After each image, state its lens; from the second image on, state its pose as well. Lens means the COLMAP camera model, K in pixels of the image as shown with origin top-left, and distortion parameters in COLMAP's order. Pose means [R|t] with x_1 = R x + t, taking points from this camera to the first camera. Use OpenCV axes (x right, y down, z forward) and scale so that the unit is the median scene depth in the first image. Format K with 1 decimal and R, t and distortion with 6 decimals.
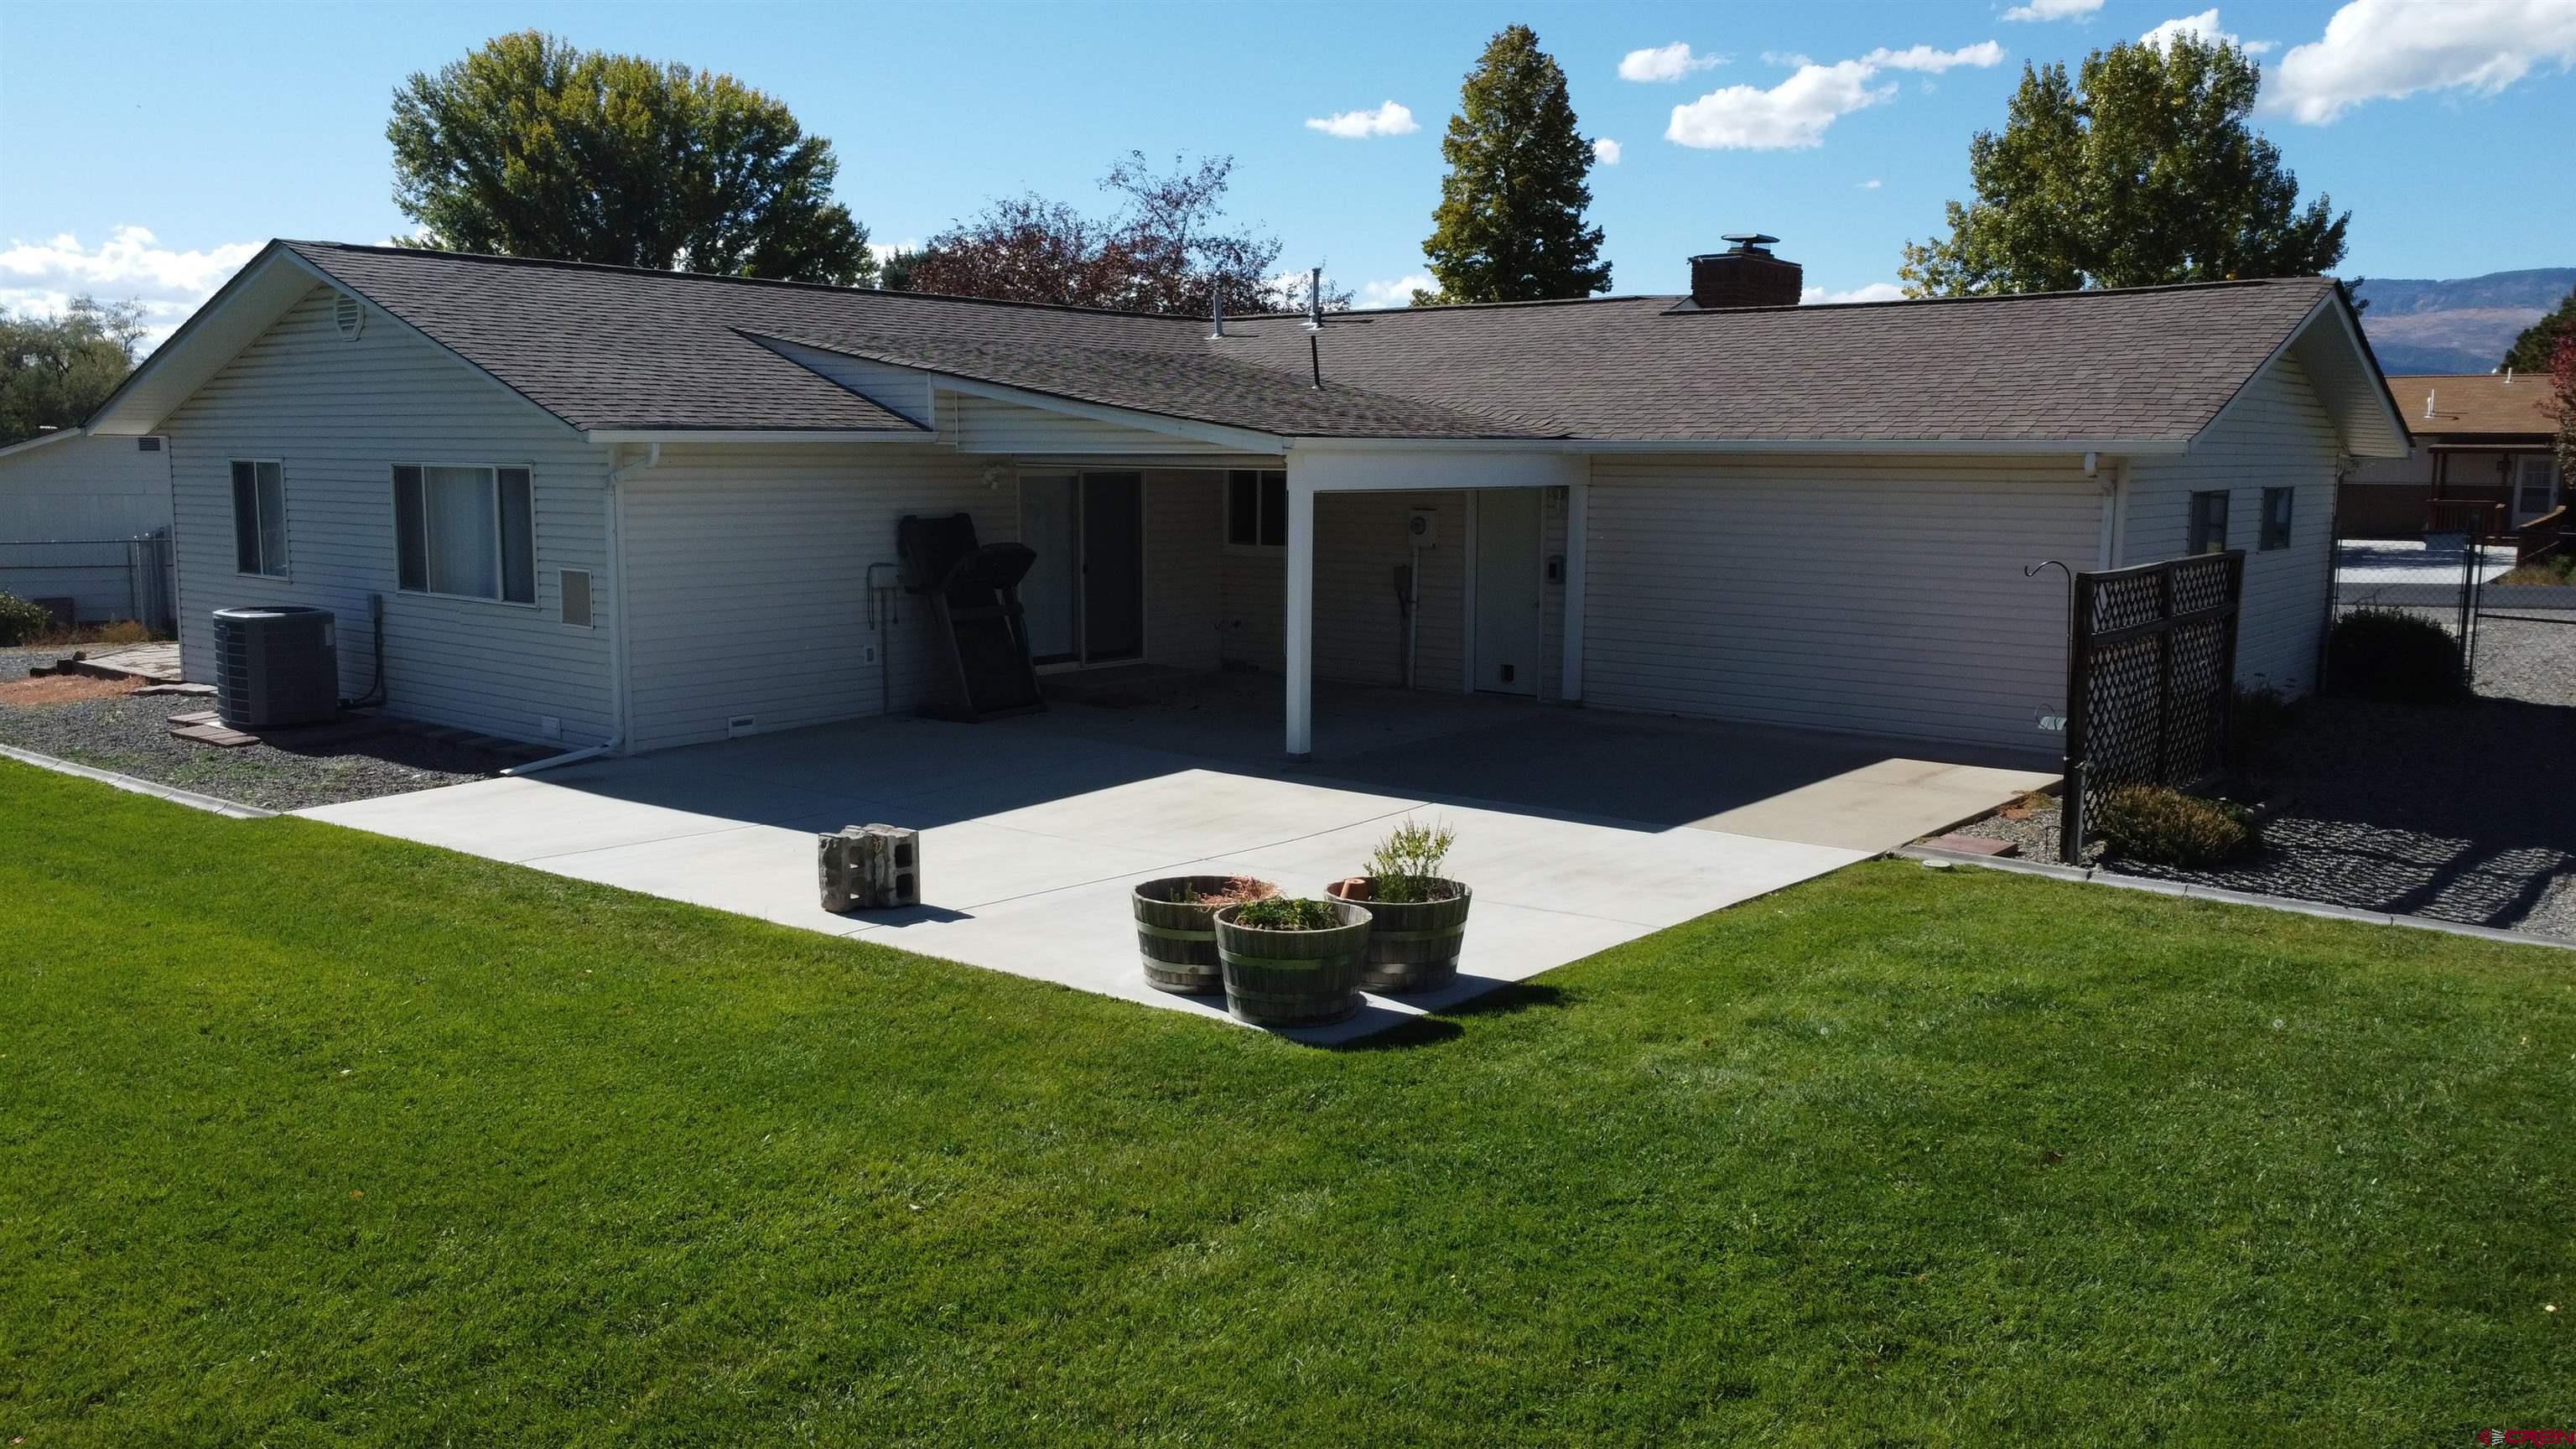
lens RADIAL K [[1940.7, 0, 1293.9], [0, 1940.7, 727.7], [0, 0, 1]] dist [-0.002826, -0.000749]
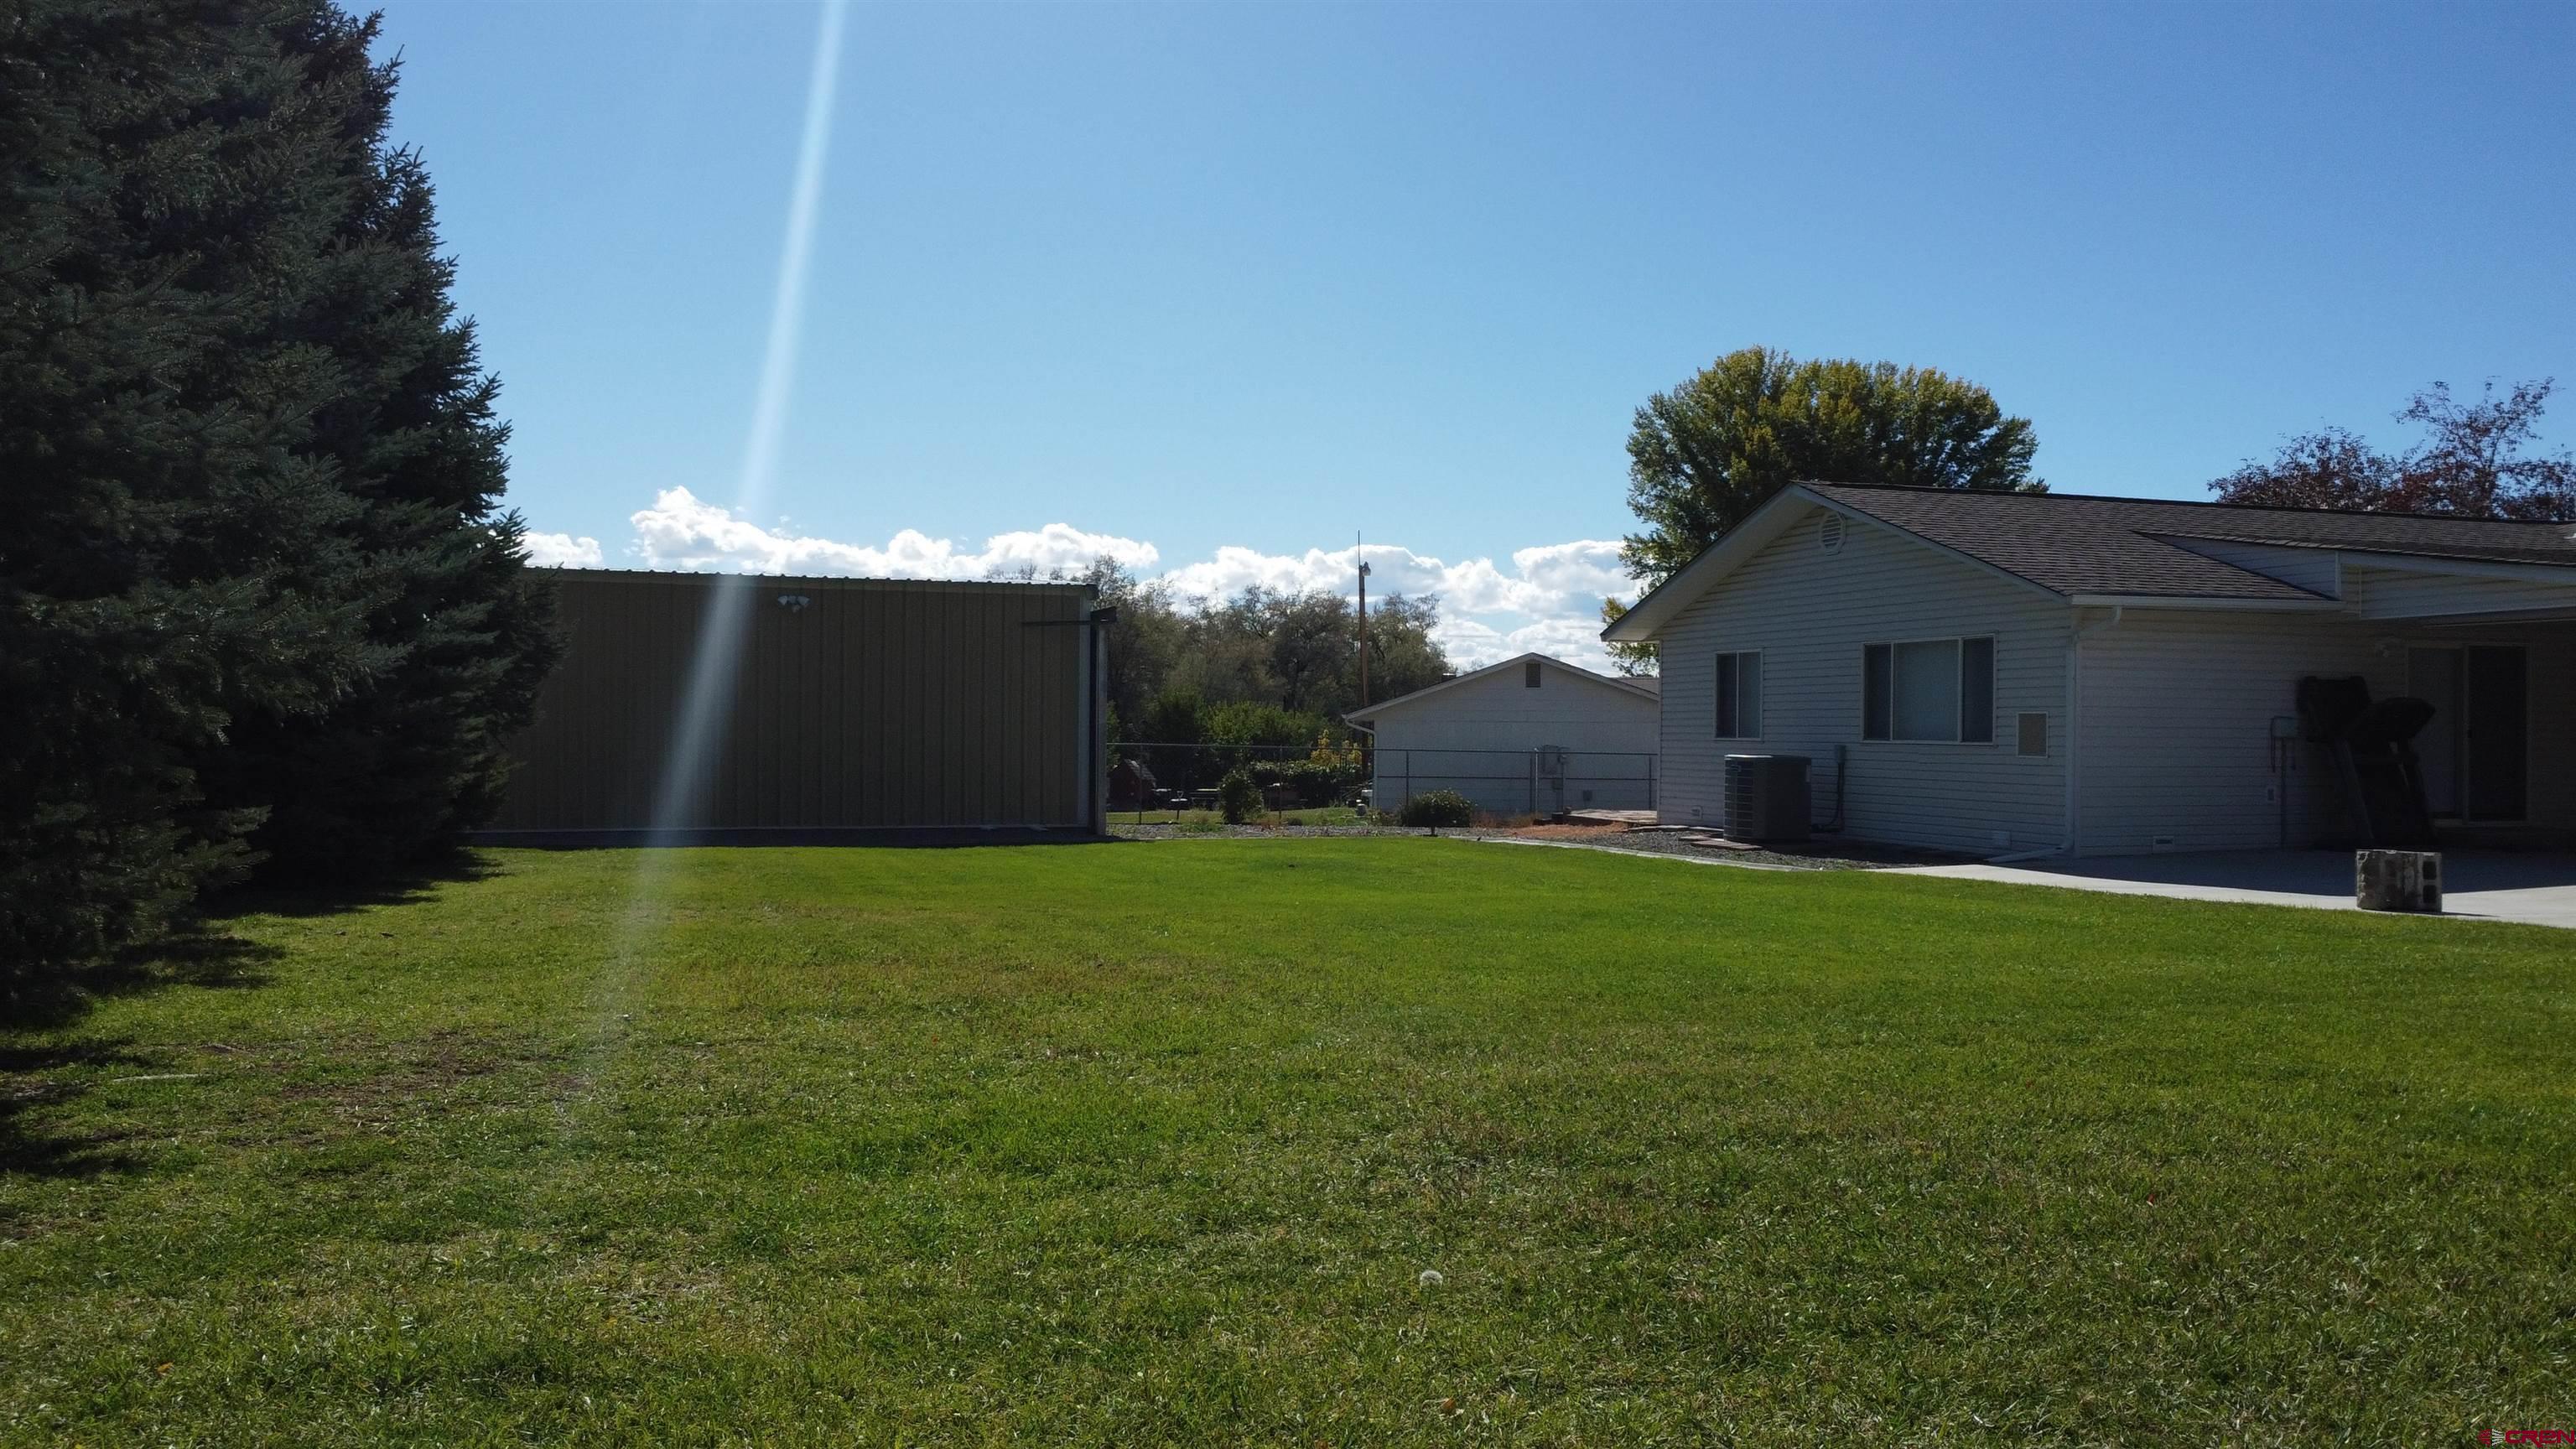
lens RADIAL K [[1940.7, 0, 1293.9], [0, 1940.7, 727.7], [0, 0, 1]] dist [-0.002826, -0.000749]
pose [[0.840628, -0.001493, -0.541611, -0.027110], [-0.077793, 0.989295, -0.123469, 0.036385], [0.535997, 0.145925, 0.831513, -0.091177]]
